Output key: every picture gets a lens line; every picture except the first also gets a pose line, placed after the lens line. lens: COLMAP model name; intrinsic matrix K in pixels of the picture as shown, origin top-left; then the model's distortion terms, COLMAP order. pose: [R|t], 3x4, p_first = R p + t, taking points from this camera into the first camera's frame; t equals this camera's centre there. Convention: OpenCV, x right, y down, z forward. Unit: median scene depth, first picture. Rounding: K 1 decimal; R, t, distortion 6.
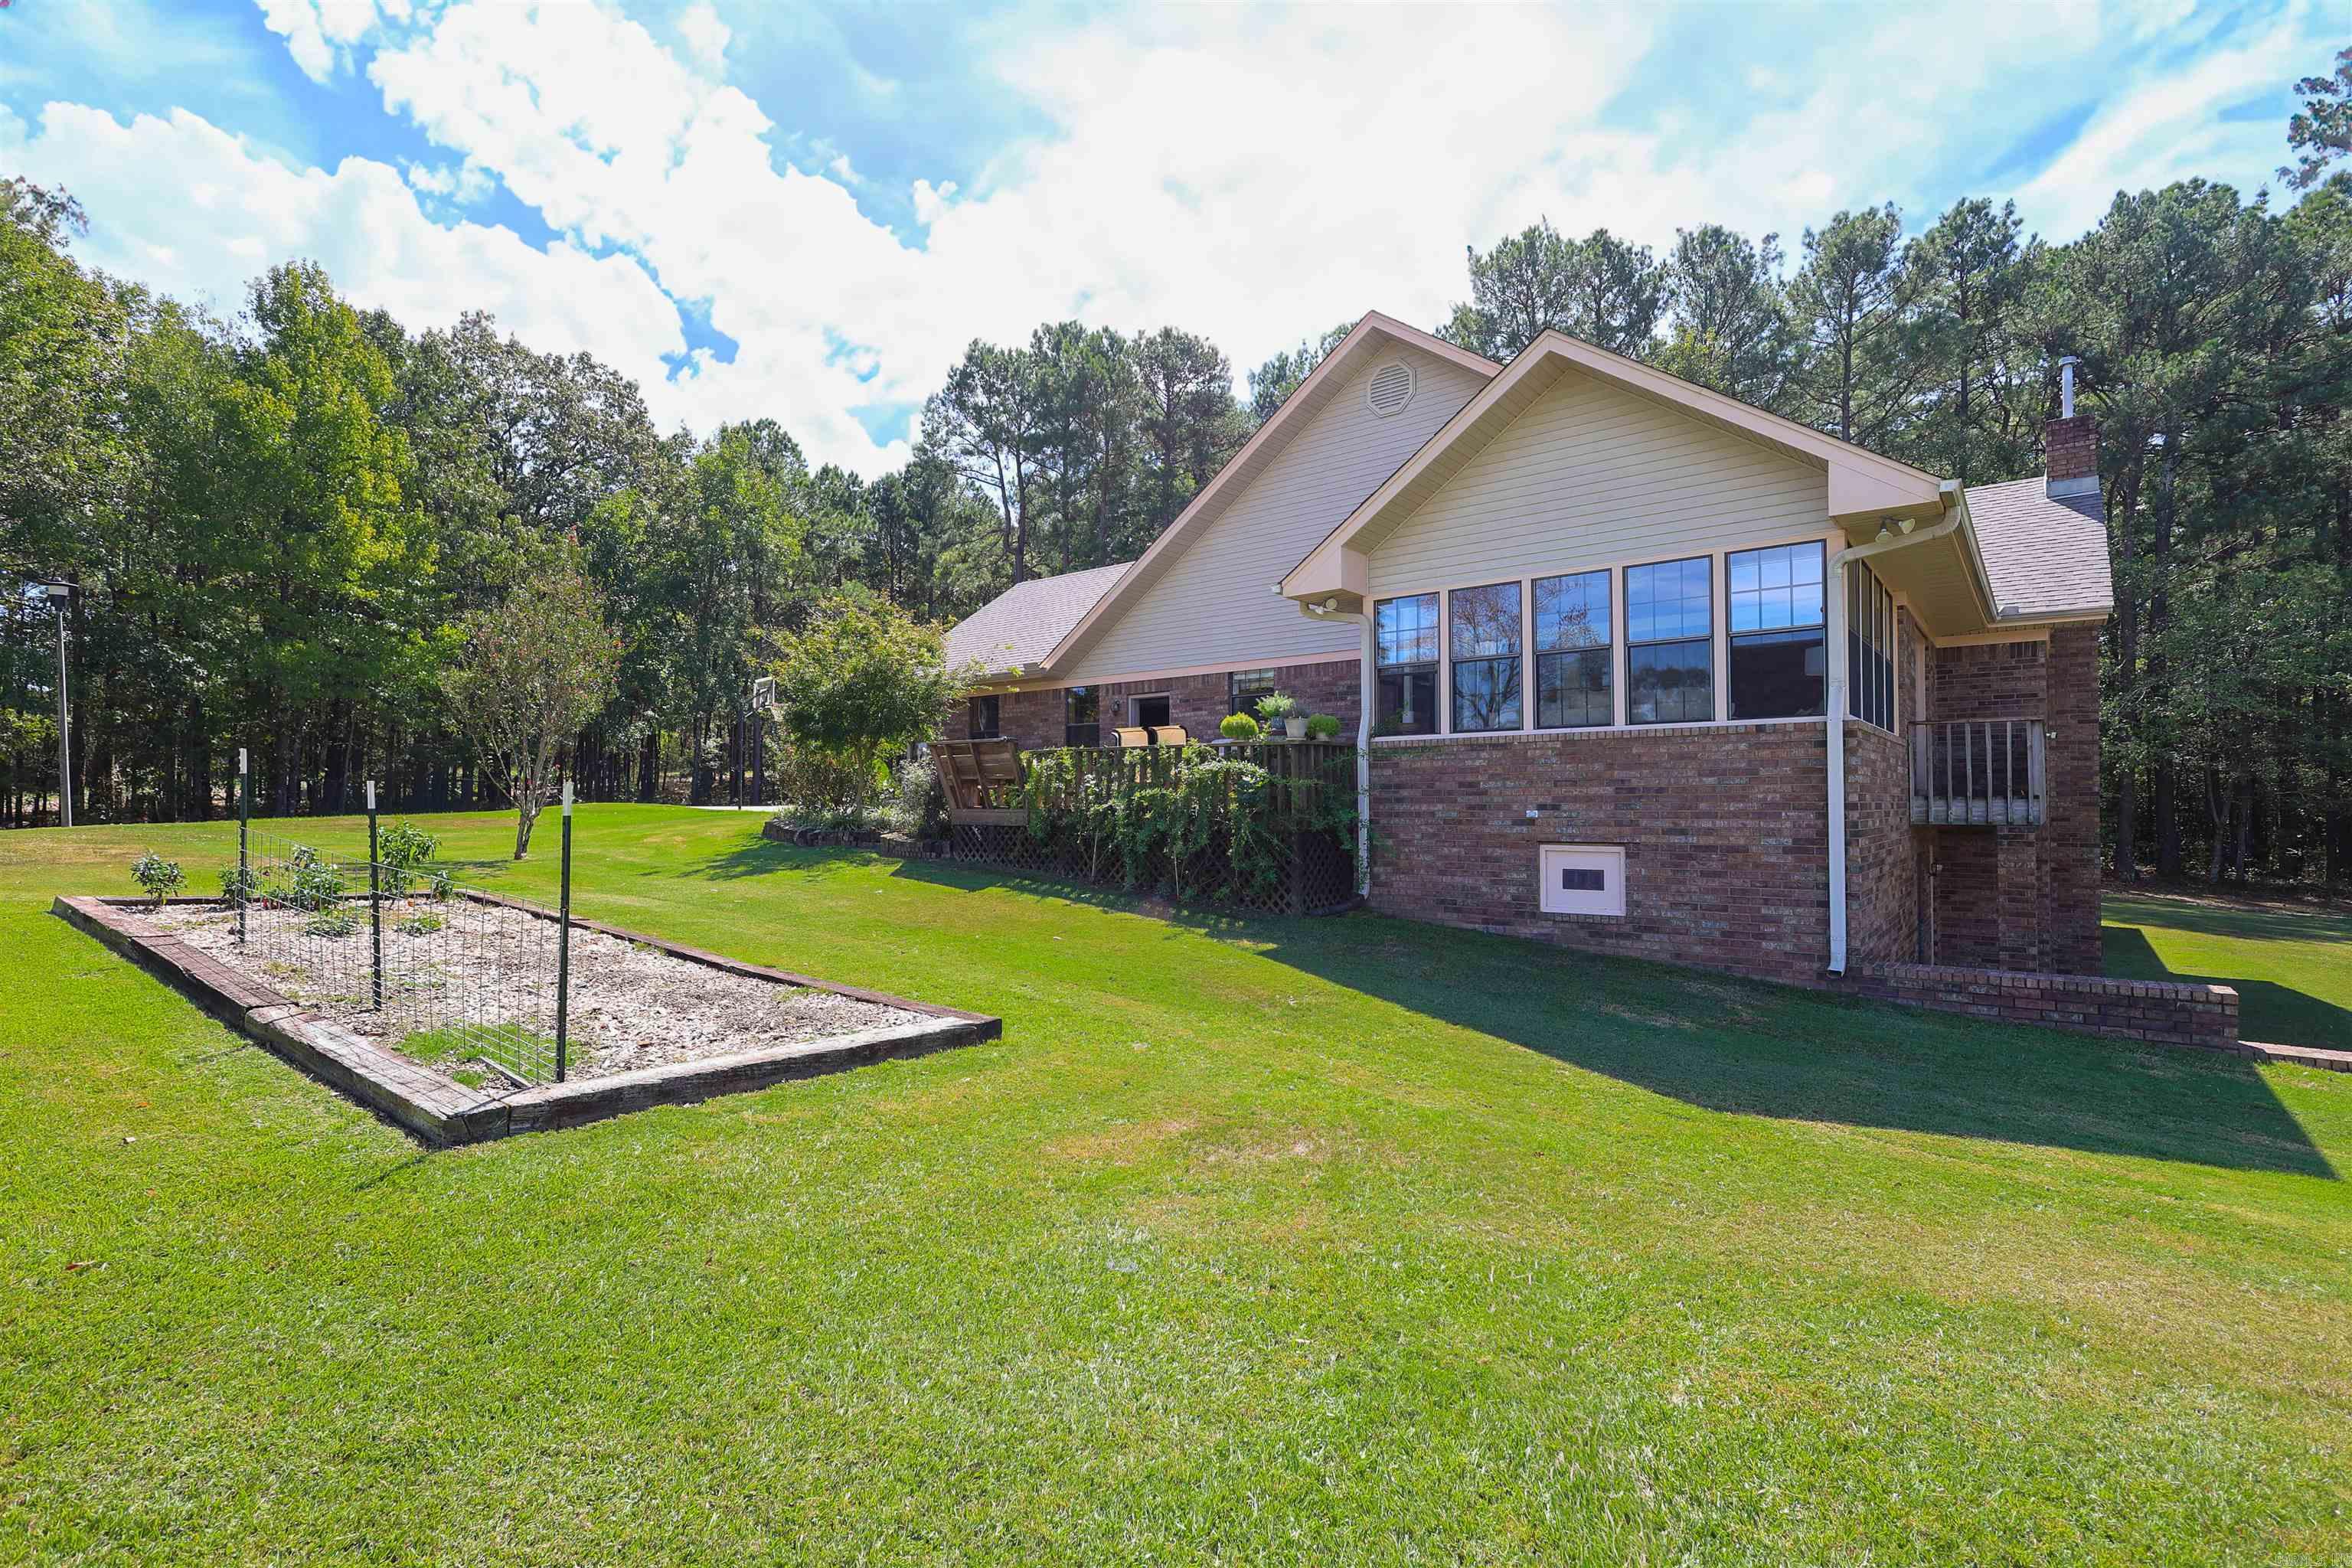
lens RADIAL K [[1123.1, 0, 1145.9], [0, 1123.1, 800.4], [0, 0, 1]] dist [0.001324, -0.000007]
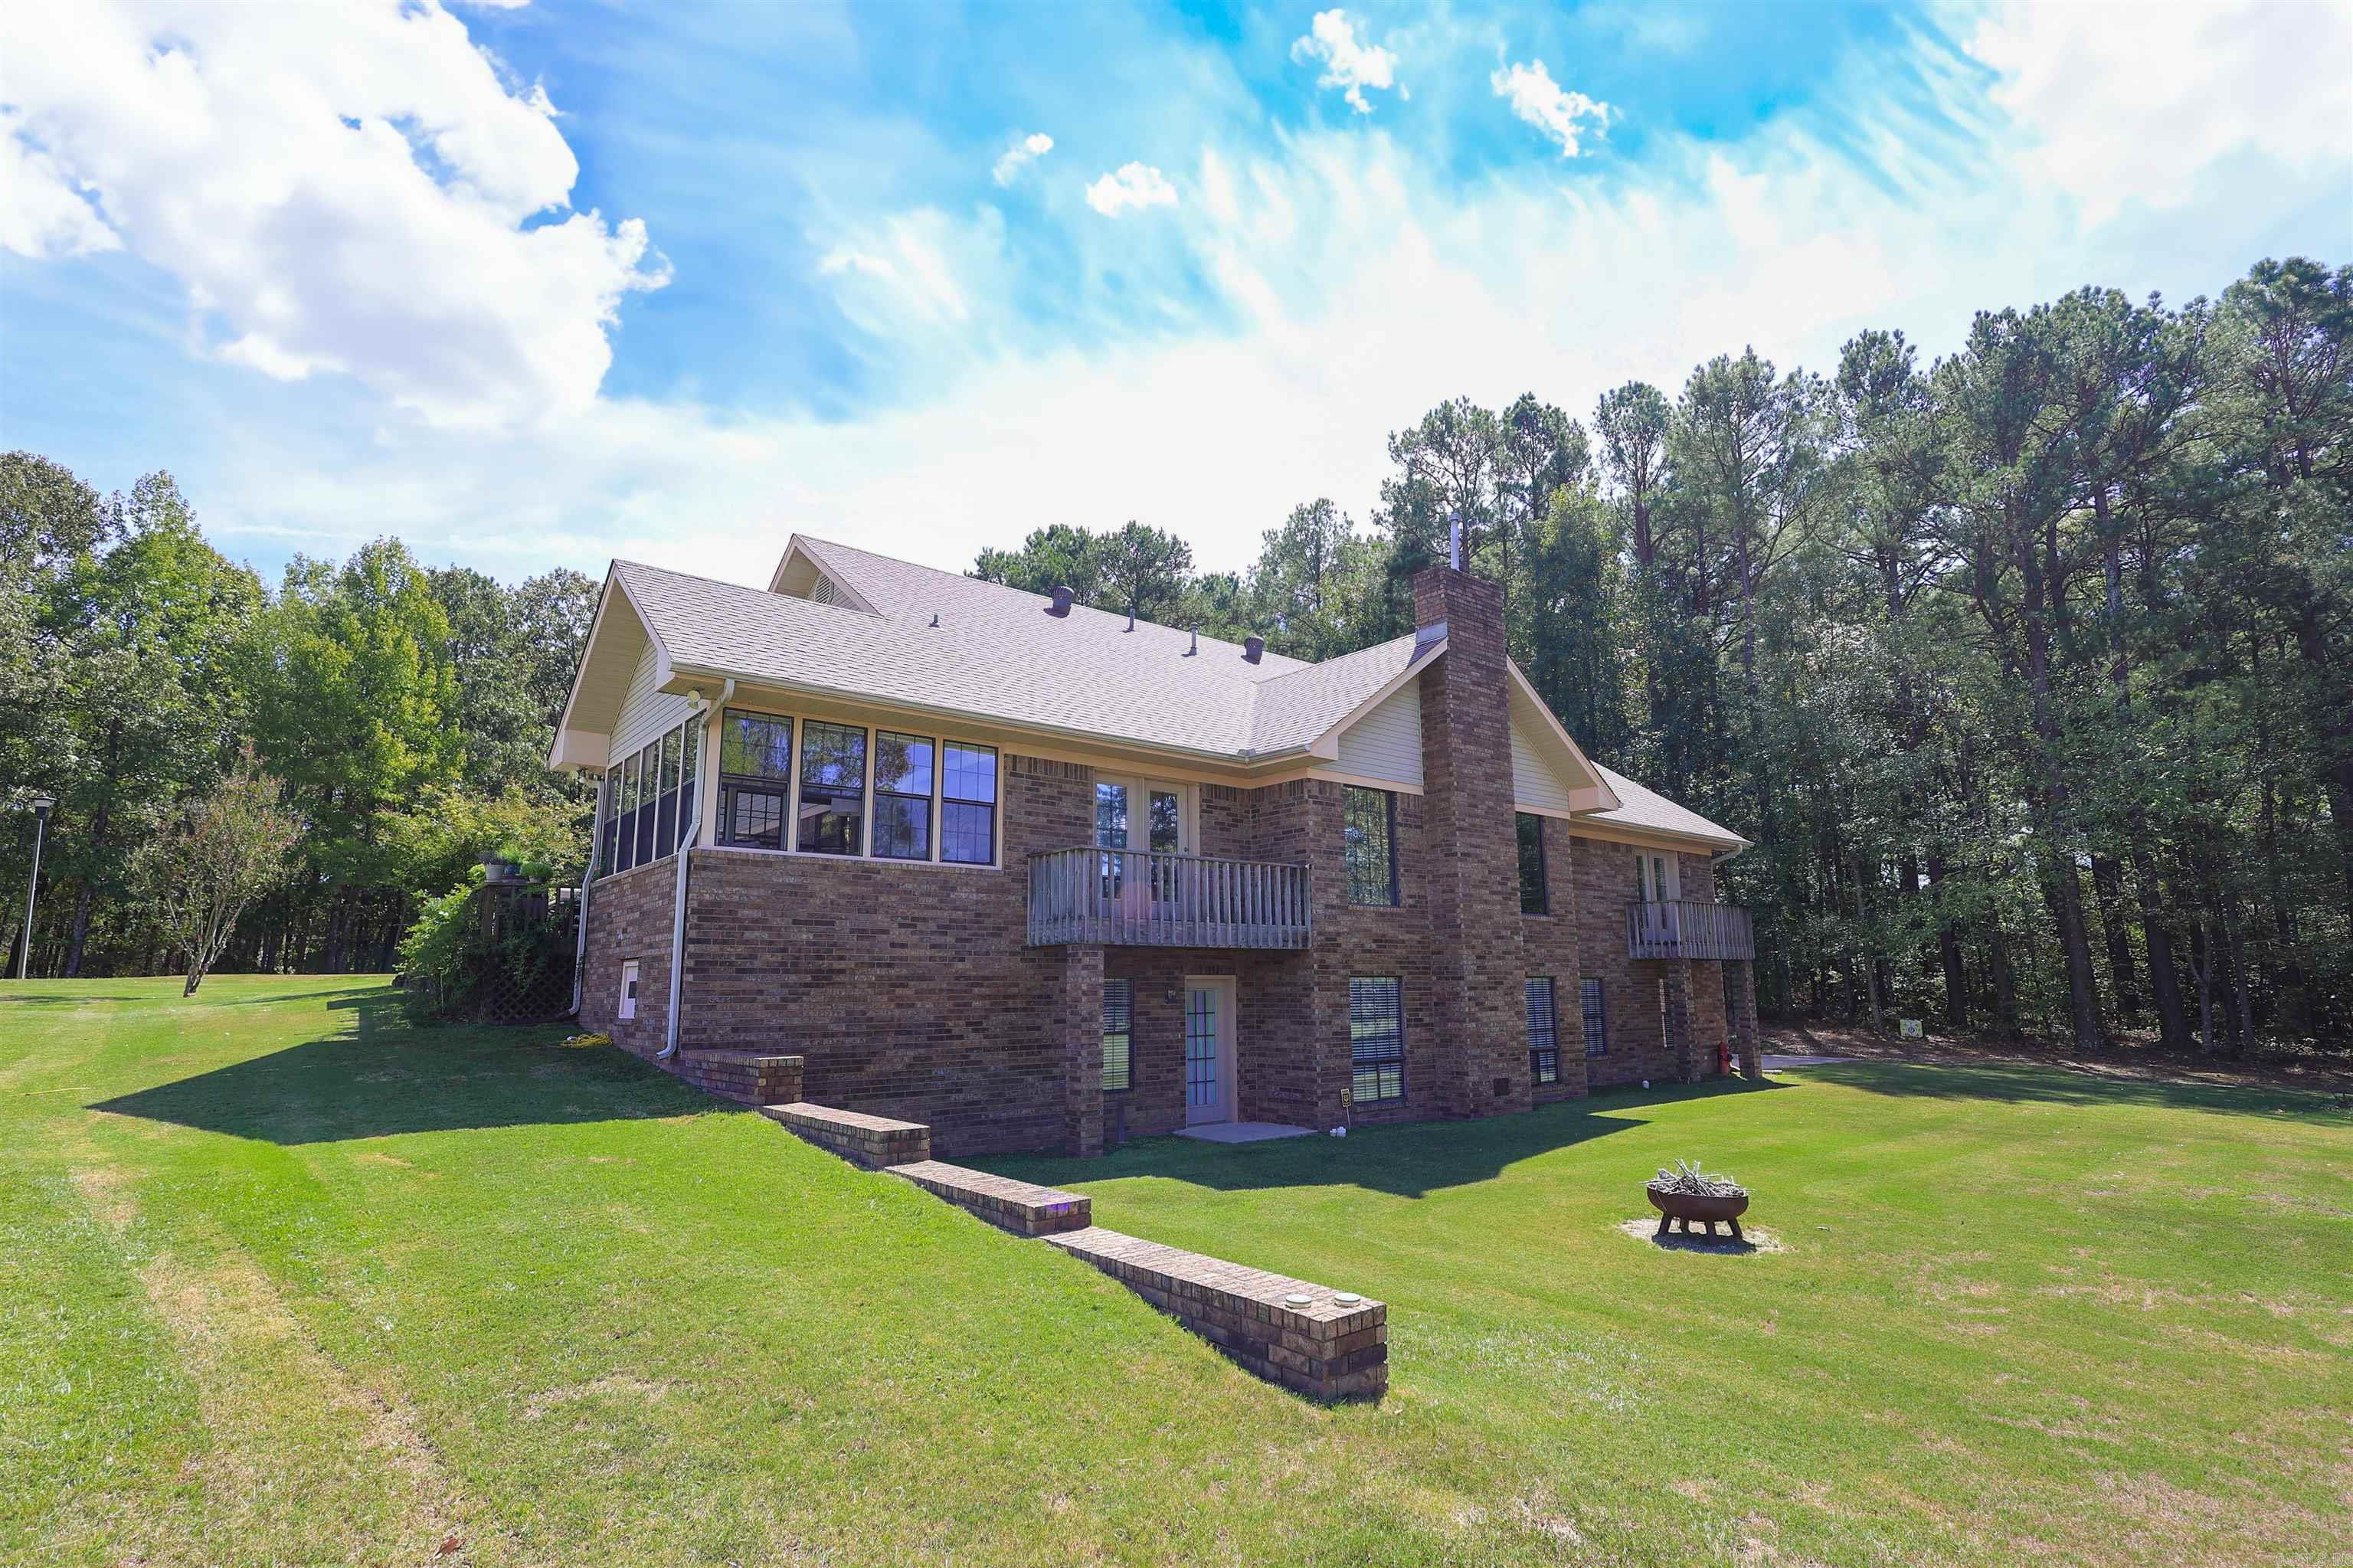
lens RADIAL K [[1123.6, 0, 1146.3], [0, 1123.6, 800.5], [0, 0, 1]] dist [0.001324, -0.000007]
pose [[0.981738, -0.042589, -0.185411, 0.305104], [0.014235, 0.988332, -0.151648, 0.013403], [0.189706, 0.146240, 0.970889, -0.019670]]
